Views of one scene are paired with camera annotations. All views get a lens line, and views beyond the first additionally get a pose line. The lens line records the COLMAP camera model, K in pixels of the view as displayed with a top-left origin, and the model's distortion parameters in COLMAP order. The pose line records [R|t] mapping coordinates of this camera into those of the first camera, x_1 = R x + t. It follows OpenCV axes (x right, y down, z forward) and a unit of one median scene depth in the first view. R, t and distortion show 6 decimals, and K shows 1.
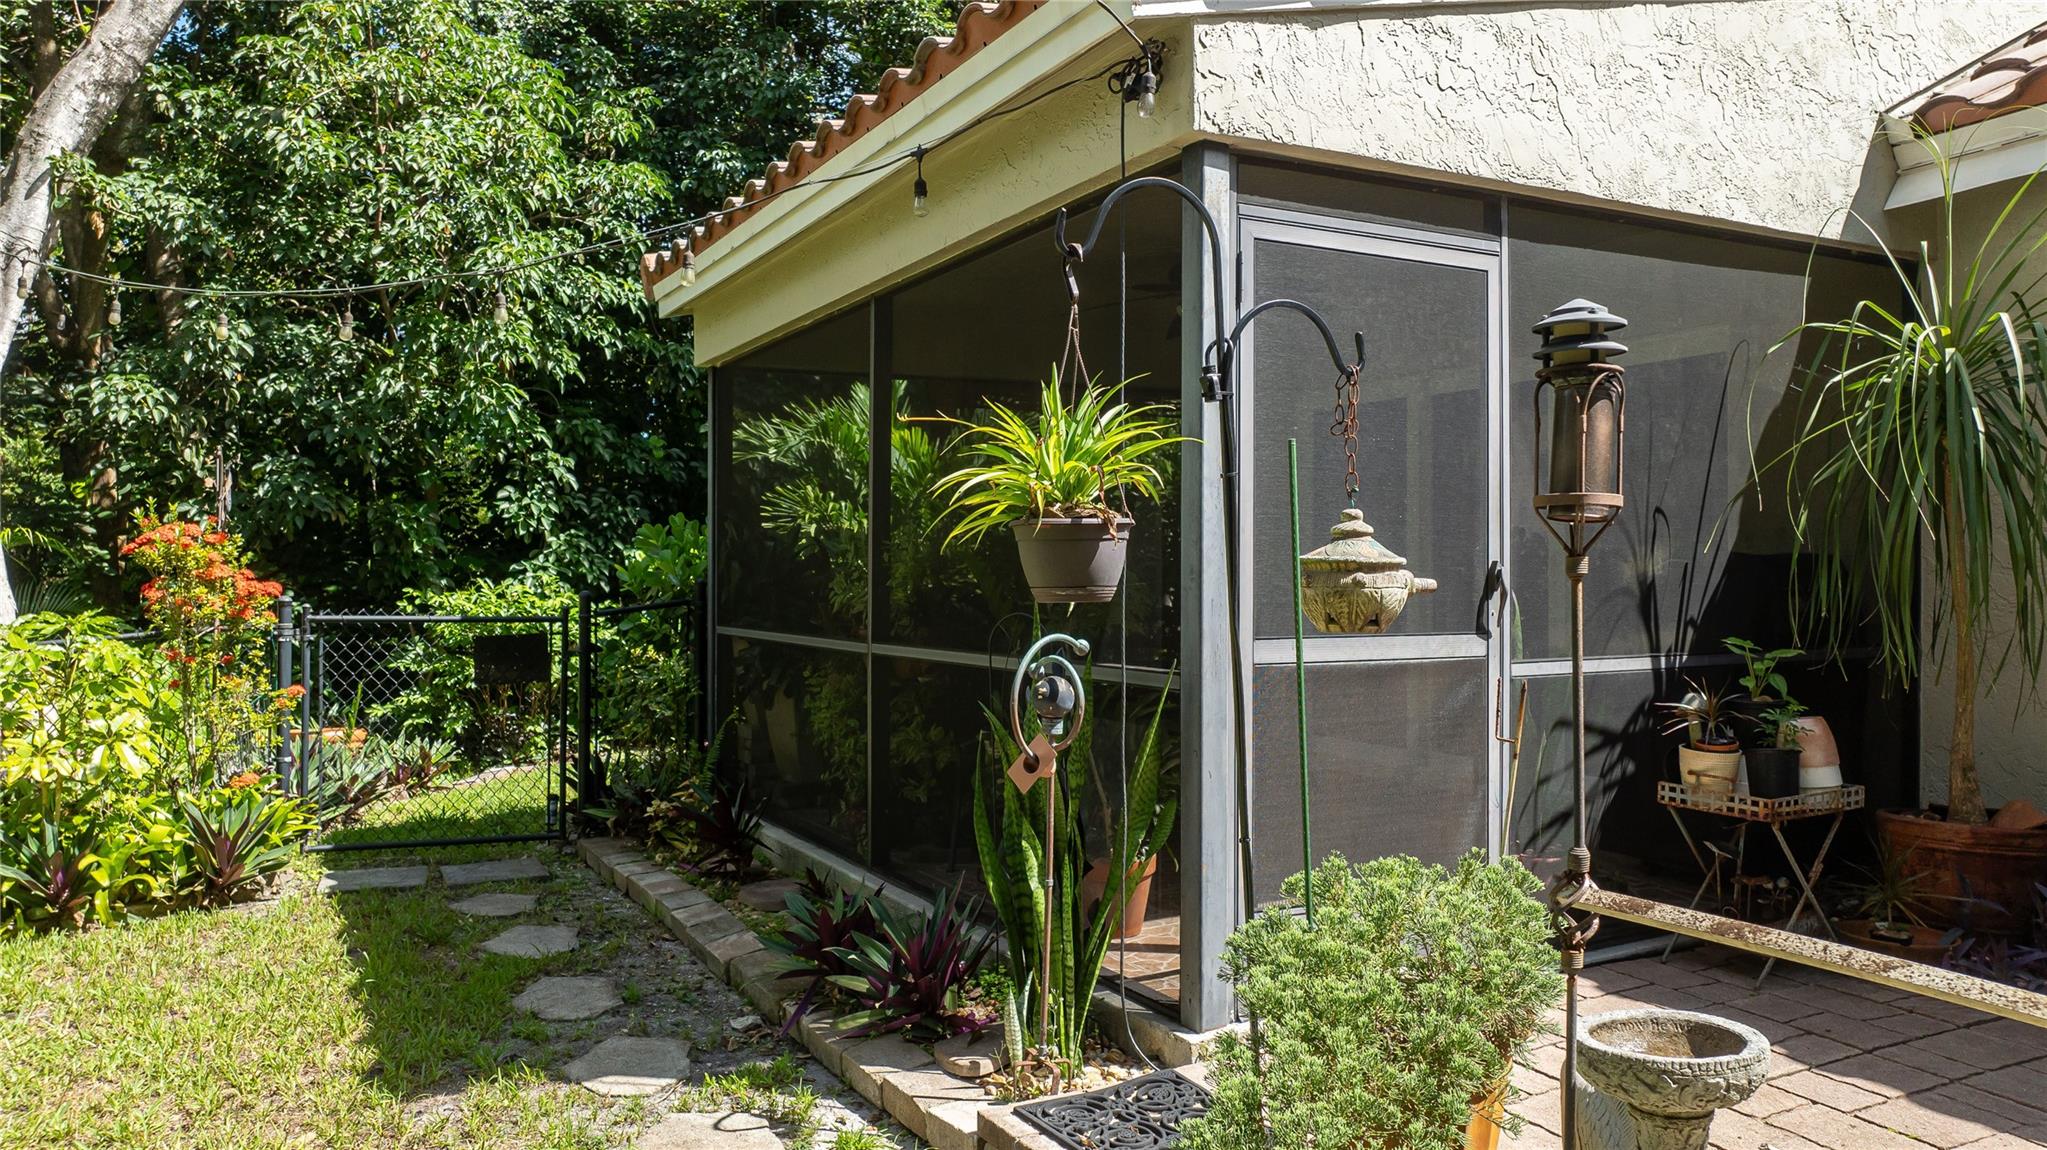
lens RADIAL K [[1388.6, 0, 962.6], [0, 1388.6, 572.6], [0, 0, 1]] dist [-0.019791, 0.000865]
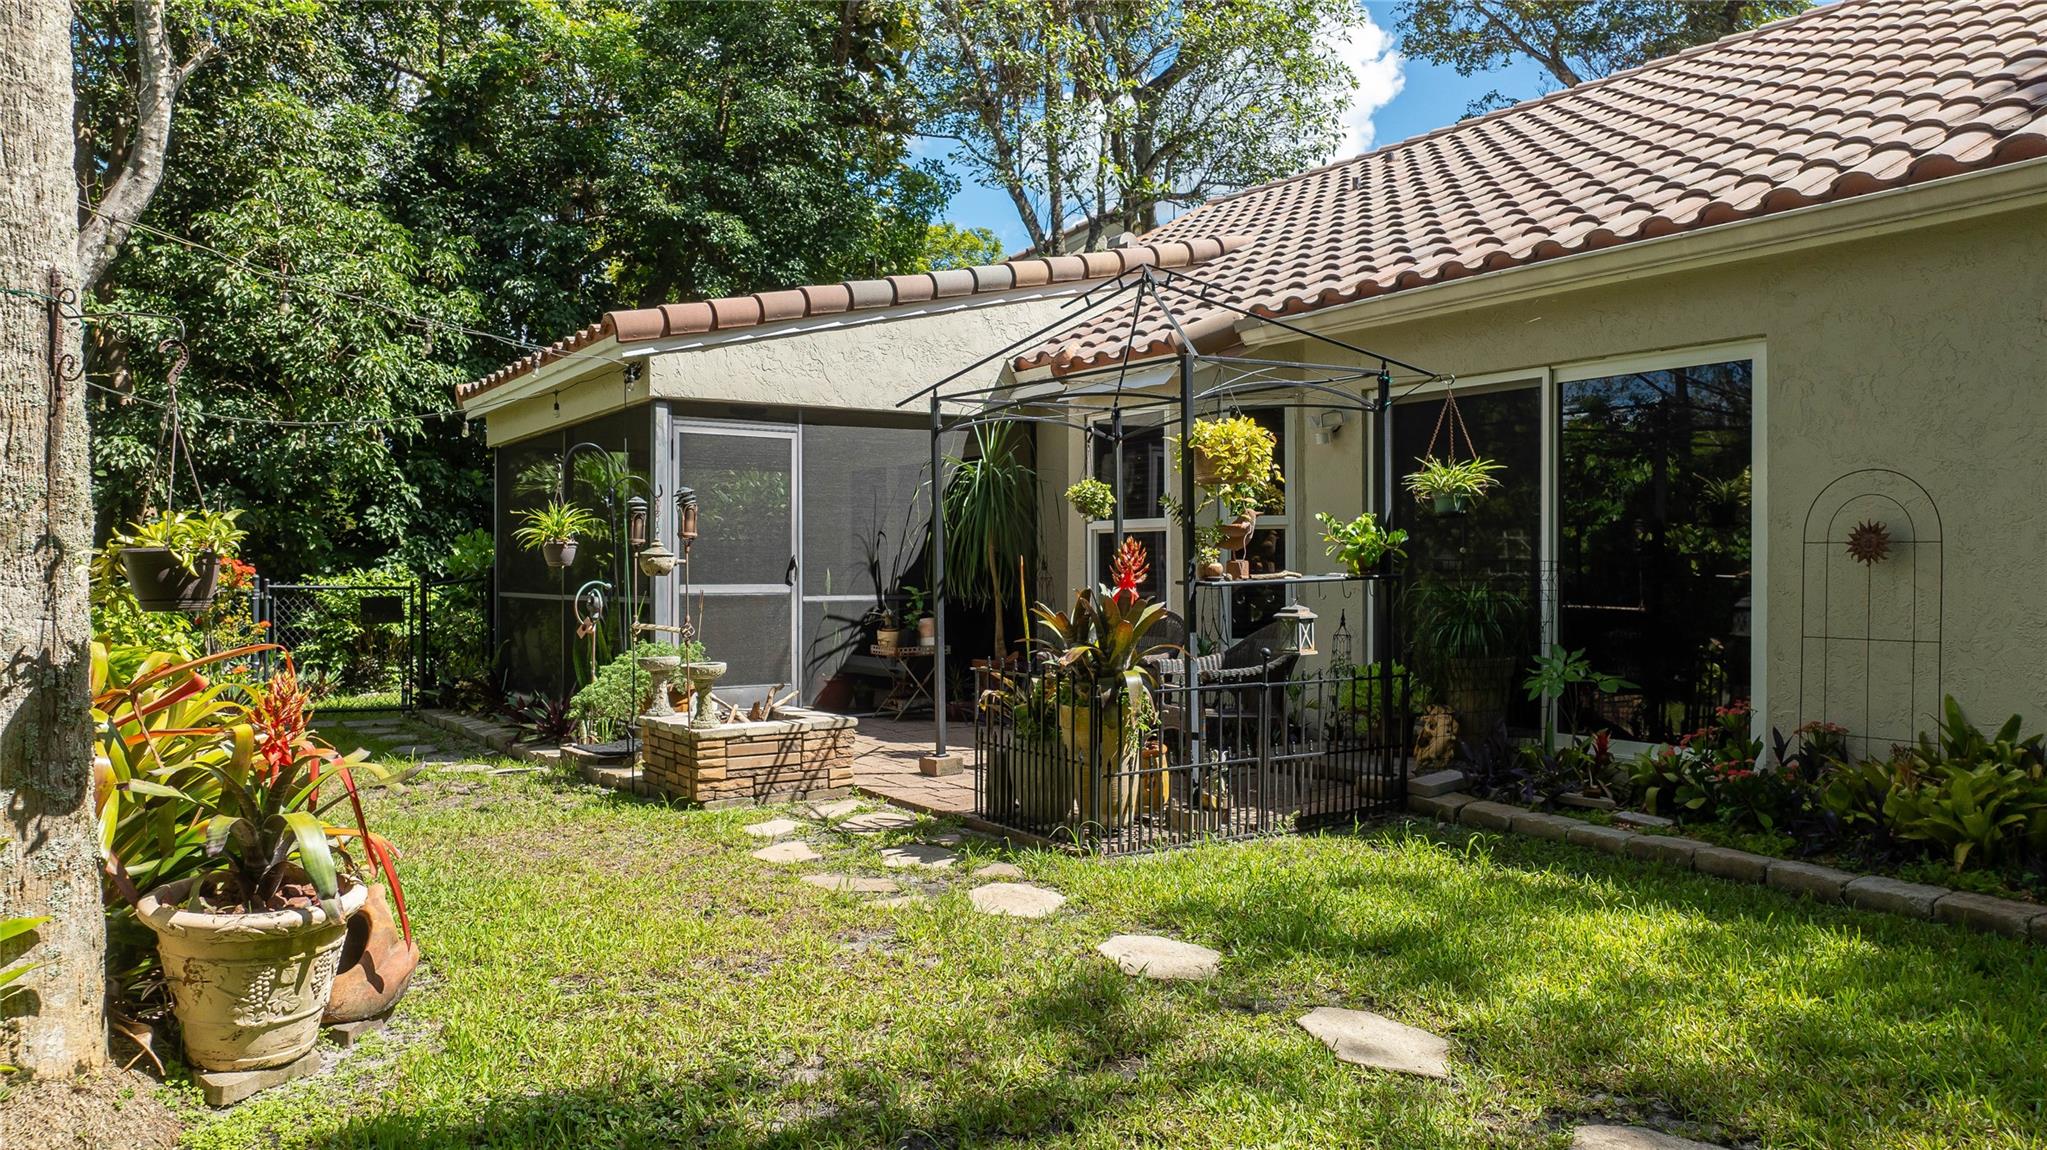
lens RADIAL K [[1382.2, 0, 958.2], [0, 1382.2, 569.7], [0, 0, 1]] dist [-0.040355, 0.043958]
pose [[0.995221, -0.000337, 0.097652, 0.174784], [0.000353, 1.000000, -0.000149, 0.007653], [-0.097652, 0.000183, 0.995221, -0.606380]]
